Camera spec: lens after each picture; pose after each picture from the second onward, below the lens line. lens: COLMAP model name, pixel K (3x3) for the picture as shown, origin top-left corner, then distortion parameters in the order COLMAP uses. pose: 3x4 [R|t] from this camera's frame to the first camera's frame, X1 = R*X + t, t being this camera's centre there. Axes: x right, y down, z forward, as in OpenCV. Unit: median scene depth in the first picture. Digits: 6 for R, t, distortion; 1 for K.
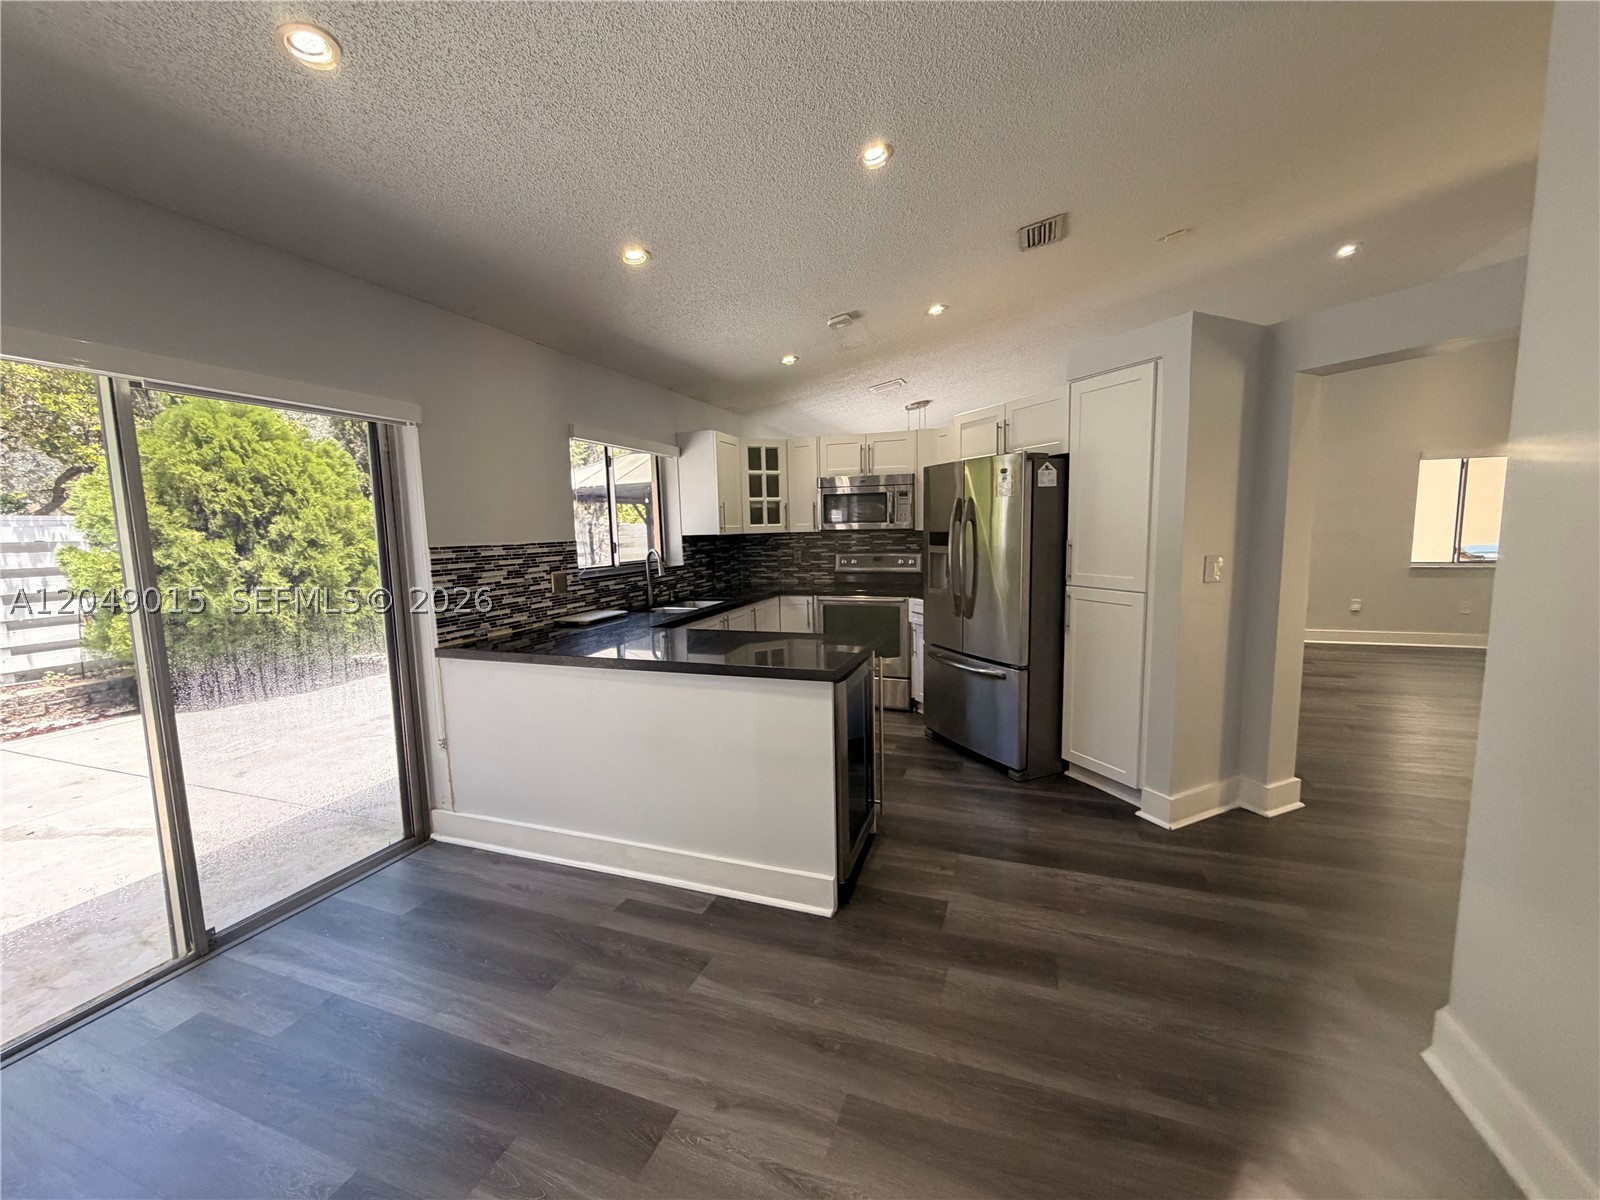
lens RADIAL K [[637.6, 0, 793.6], [0, 637.6, 603.7], [0, 0, 1]] dist [-0.001865, -0.000074]
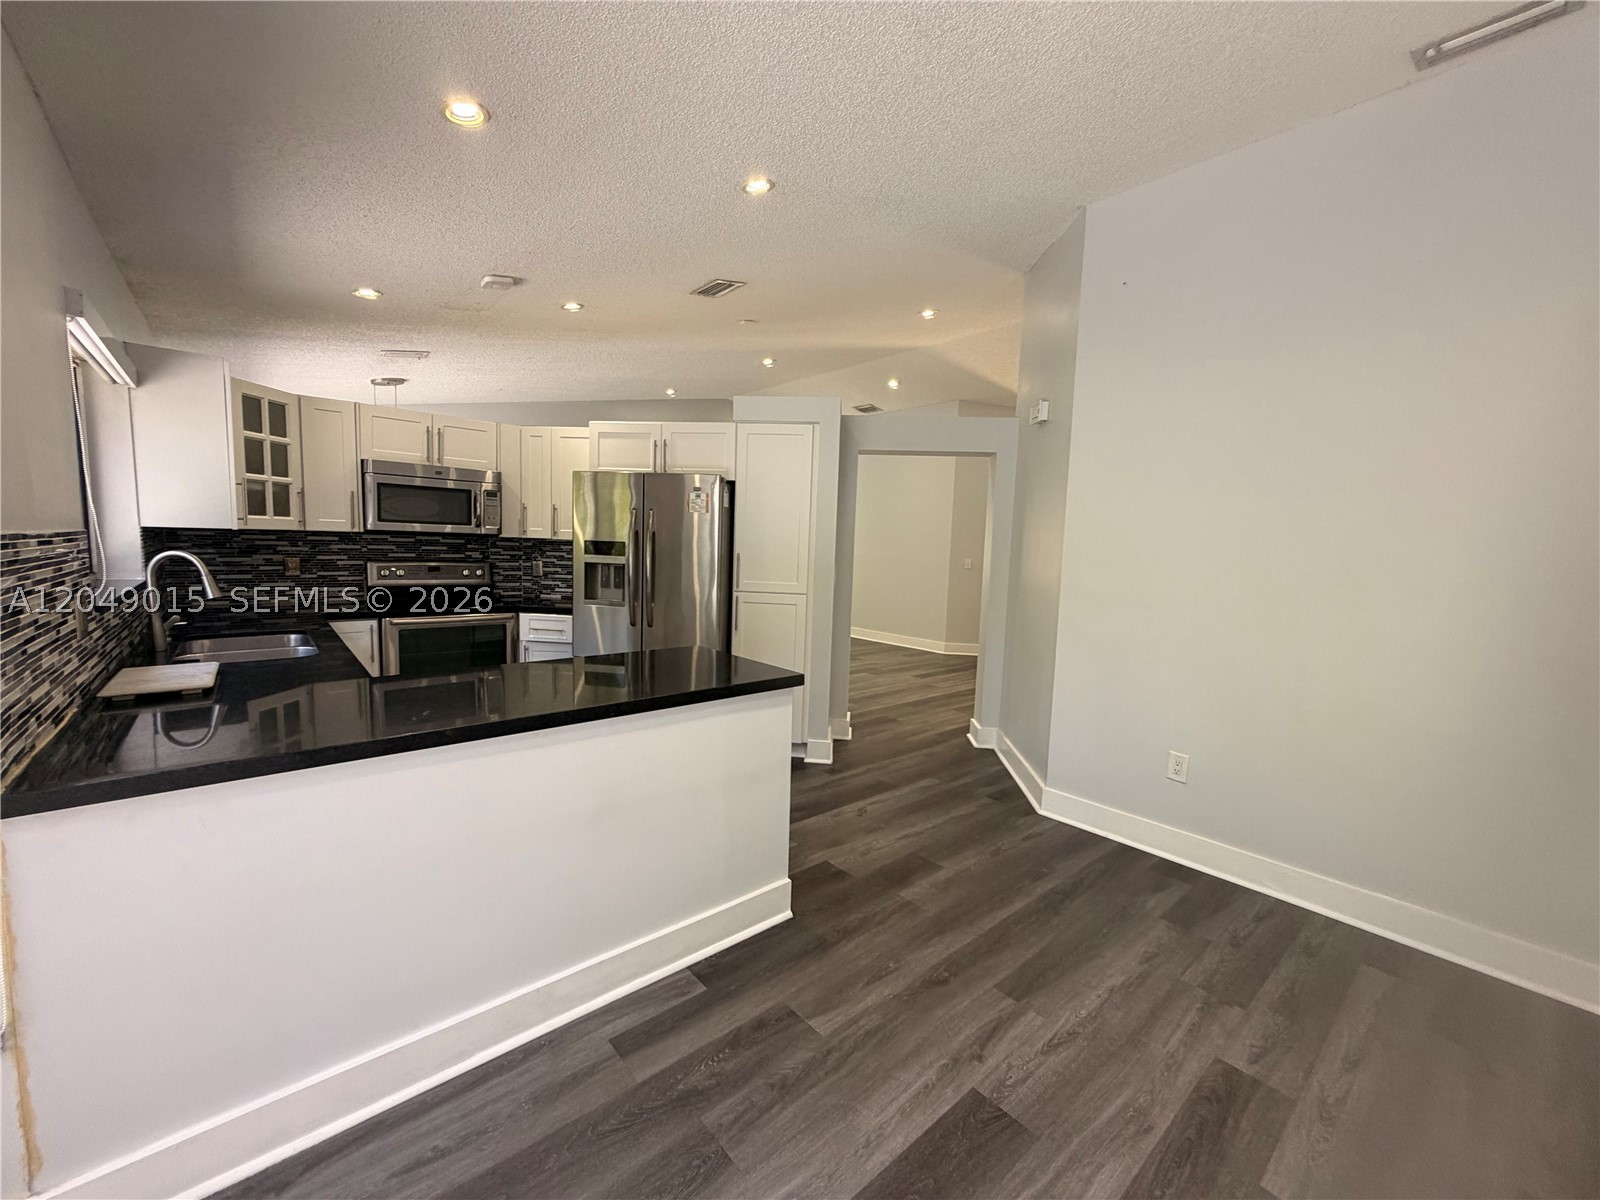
lens RADIAL K [[637.6, 0, 794.7], [0, 637.6, 602.9], [0, 0, 1]] dist [-0.001865, -0.000074]
pose [[0.483013, -0.043811, 0.874517, -0.698911], [0.060672, 0.998022, 0.016487, -0.025382], [-0.873509, 0.045095, 0.484715, 0.408357]]
